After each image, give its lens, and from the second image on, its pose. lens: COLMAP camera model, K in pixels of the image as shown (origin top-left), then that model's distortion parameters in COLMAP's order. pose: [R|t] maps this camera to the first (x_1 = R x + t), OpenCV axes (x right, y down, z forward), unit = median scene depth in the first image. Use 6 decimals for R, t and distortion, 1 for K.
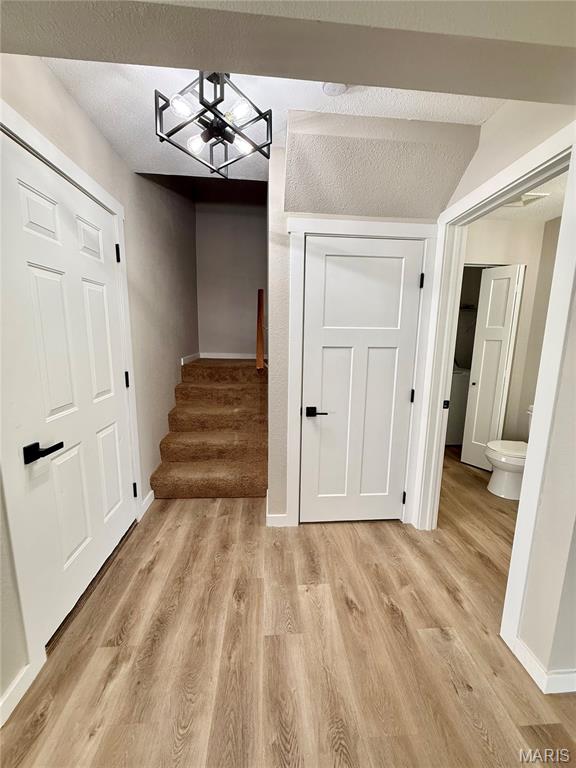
lens RADIAL K [[307.9, 0, 291.2], [0, 307.9, 384.3], [0, 0, 1]] dist [0.007766, -0.000048]
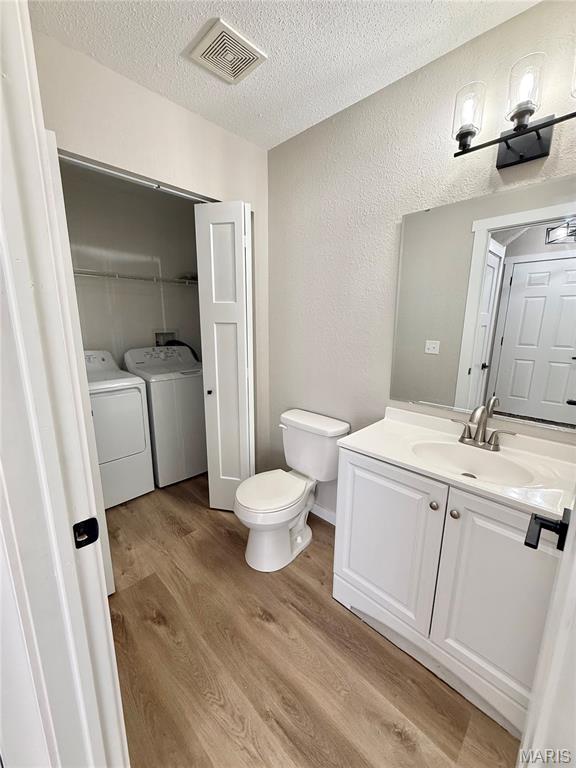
lens RADIAL K [[307.9, 0, 285.5], [0, 307.9, 384.6], [0, 0, 1]] dist [0.007766, -0.000048]
pose [[0.758999, -0.142281, 0.635356, 0.327685], [0.114296, 0.989794, 0.085115, -0.057162], [-0.640981, 0.008017, 0.767515, 0.435353]]
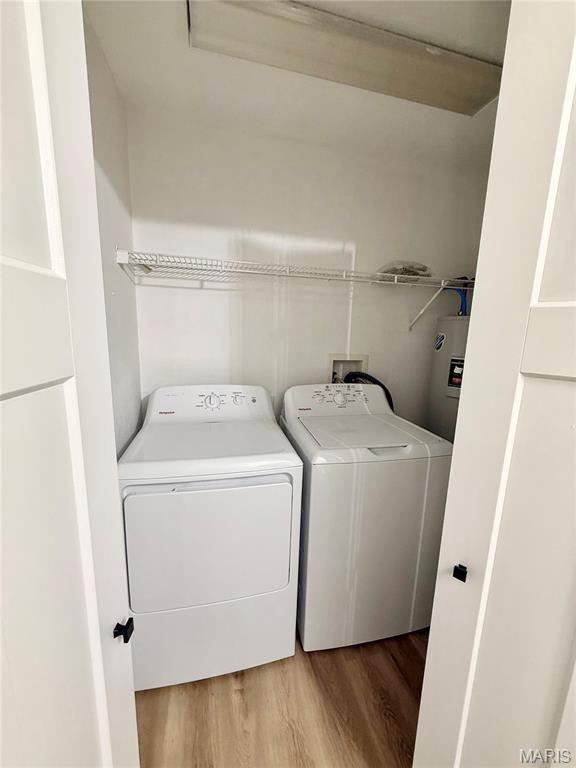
lens RADIAL K [[307.9, 0, 286.3], [0, 307.9, 383.7], [0, 0, 1]] dist [0.007766, -0.000048]
pose [[0.987219, -0.011282, 0.158969, 0.469860], [0.010570, 0.999930, 0.005322, -0.144108], [-0.159018, -0.003574, 0.987269, 0.862420]]
